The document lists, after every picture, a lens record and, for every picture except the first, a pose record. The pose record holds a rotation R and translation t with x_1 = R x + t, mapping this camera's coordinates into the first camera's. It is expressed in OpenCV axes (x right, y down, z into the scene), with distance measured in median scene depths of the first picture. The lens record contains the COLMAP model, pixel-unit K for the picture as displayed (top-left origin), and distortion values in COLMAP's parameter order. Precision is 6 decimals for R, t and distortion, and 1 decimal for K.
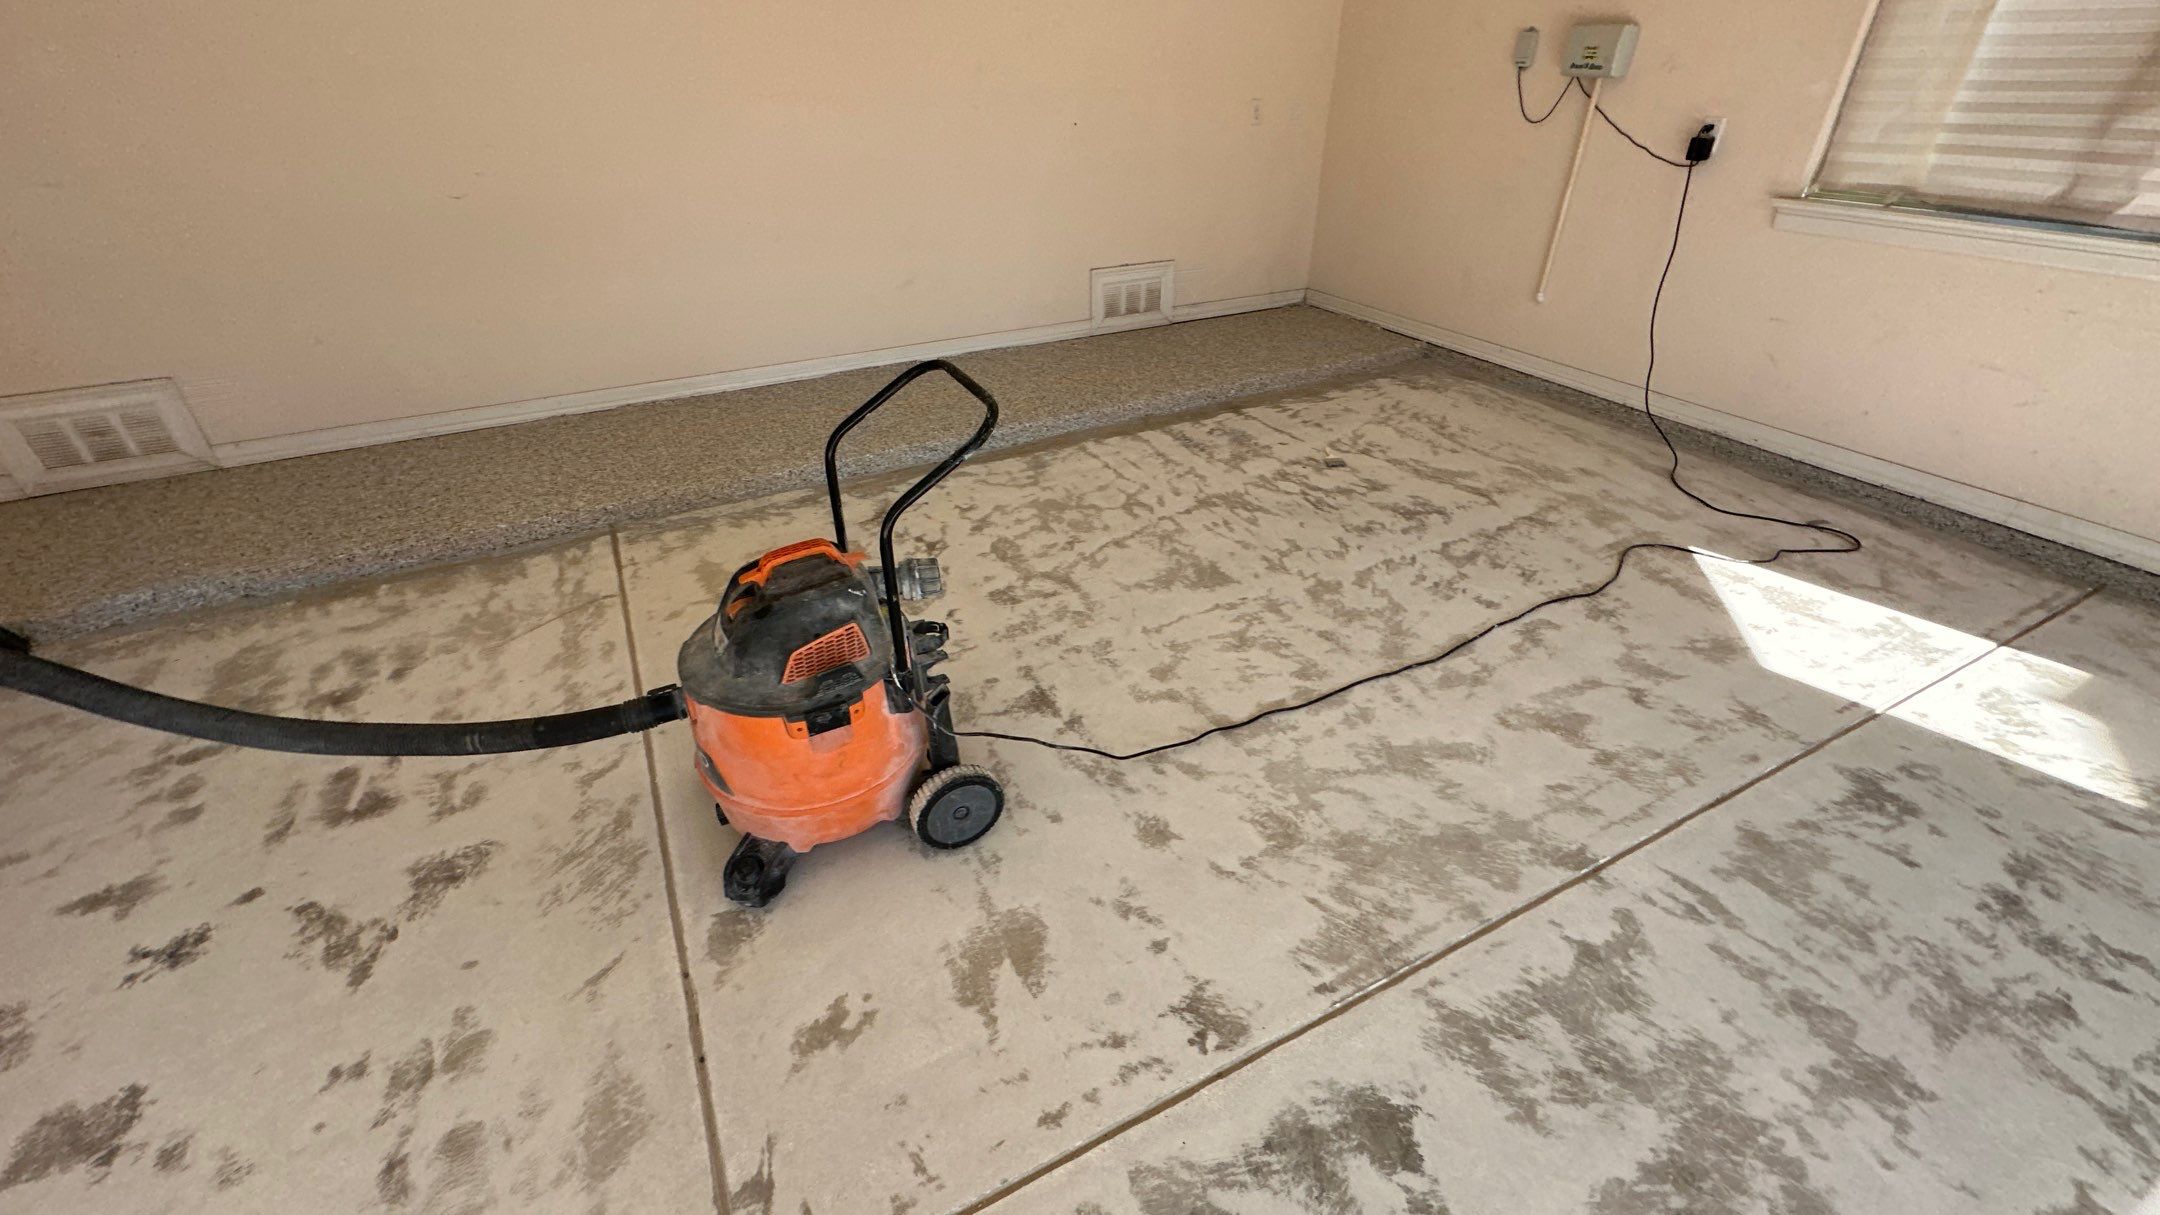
lens RADIAL K [[865.4, 0, 1078.4], [0, 865.4, 602.2], [0, 0, 1]] dist [-0.003174, -0.000530]
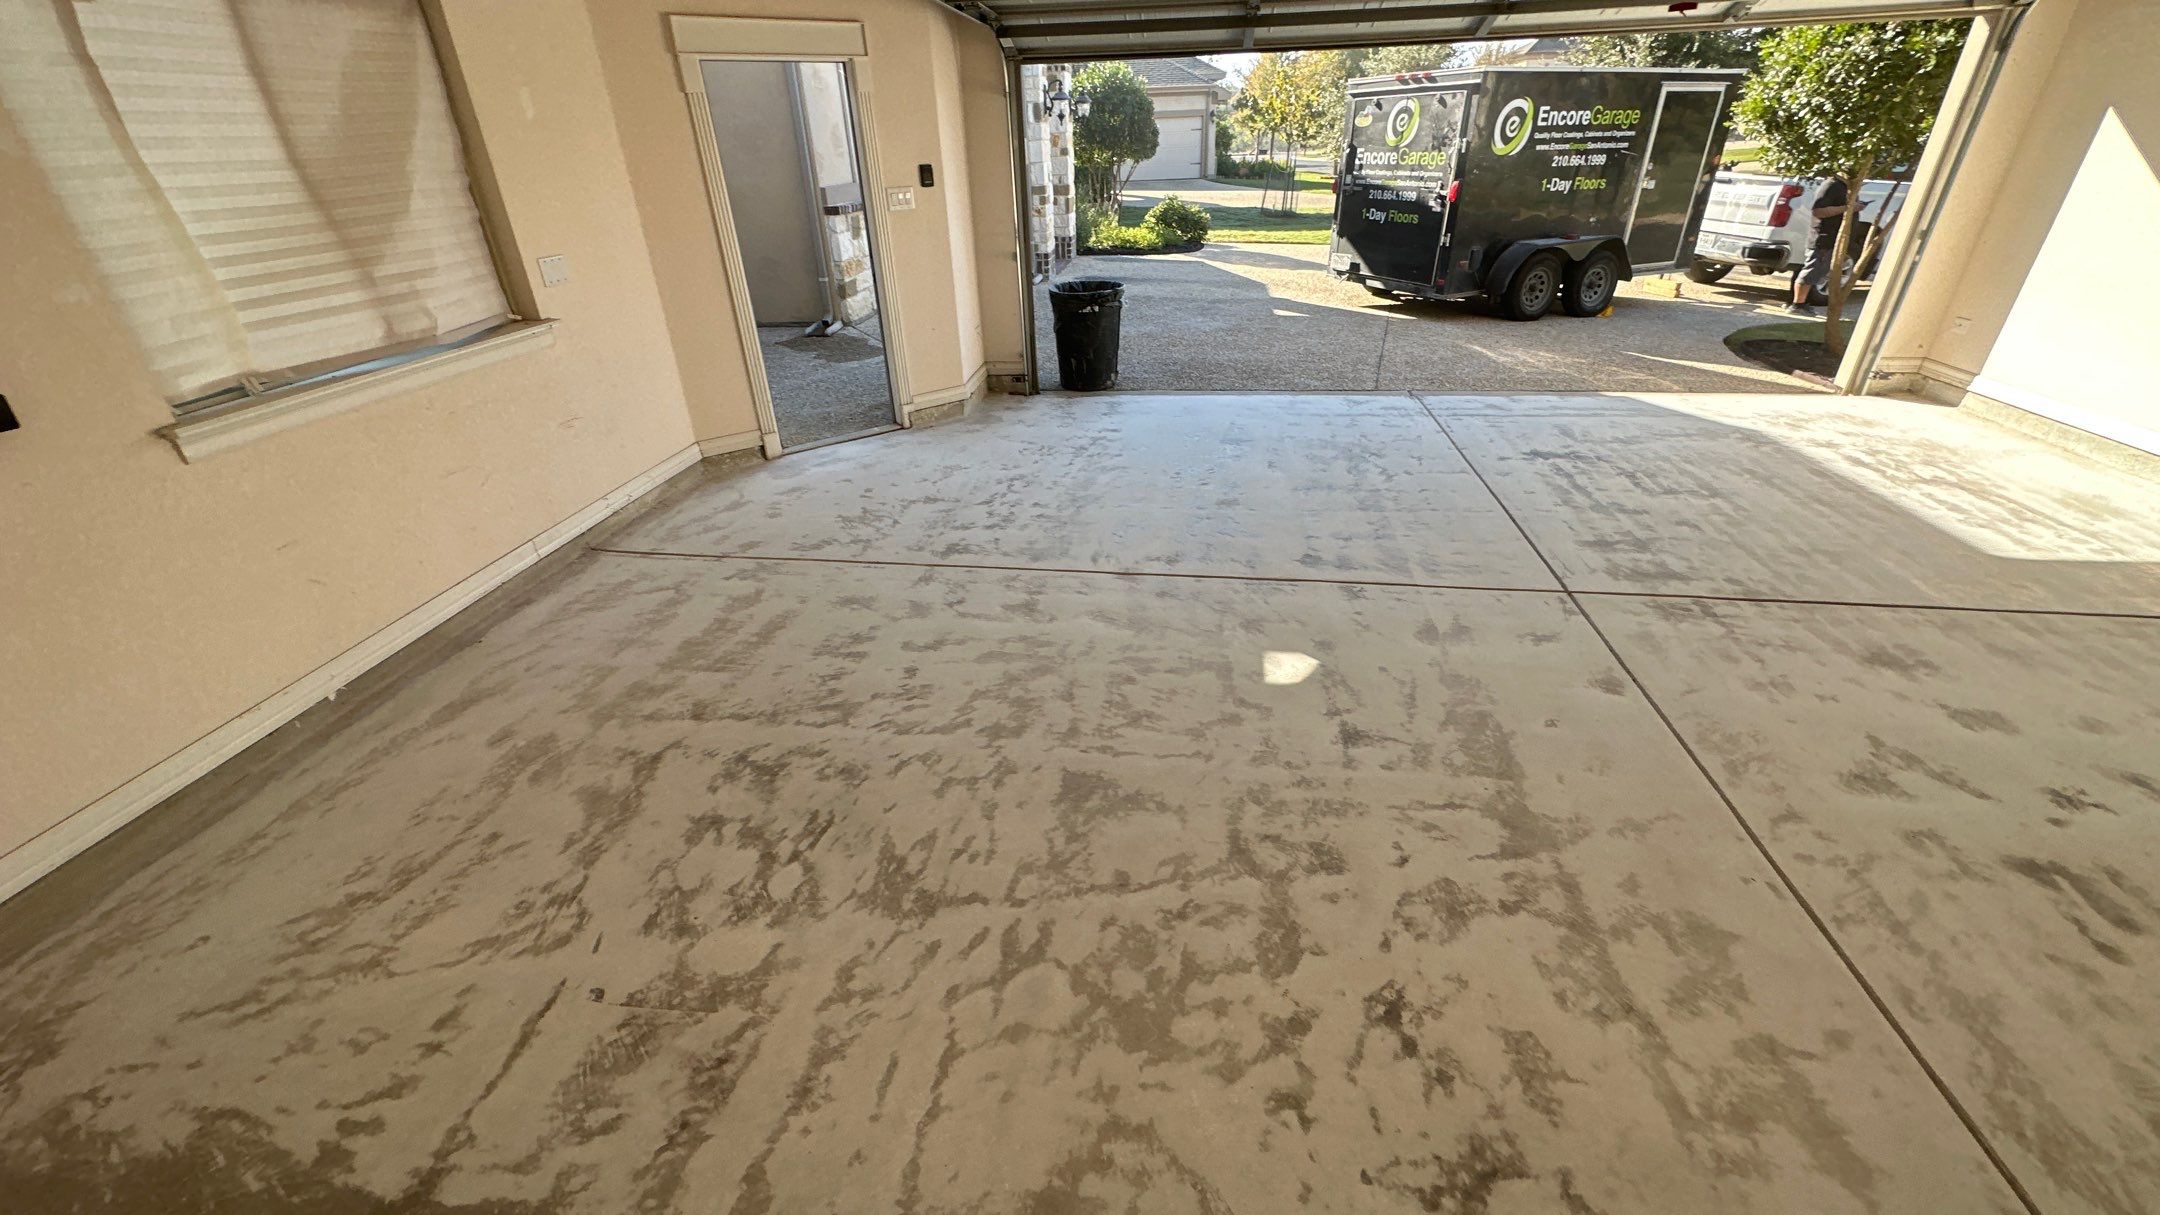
lens RADIAL K [[865.4, 0, 1083.8], [0, 865.4, 599.3], [0, 0, 1]] dist [-0.003174, -0.000530]
pose [[-0.807711, -0.251263, 0.533357, -0.219791], [0.344779, 0.532533, 0.773005, -0.670051], [-0.478258, 0.808255, -0.343502, 0.973648]]
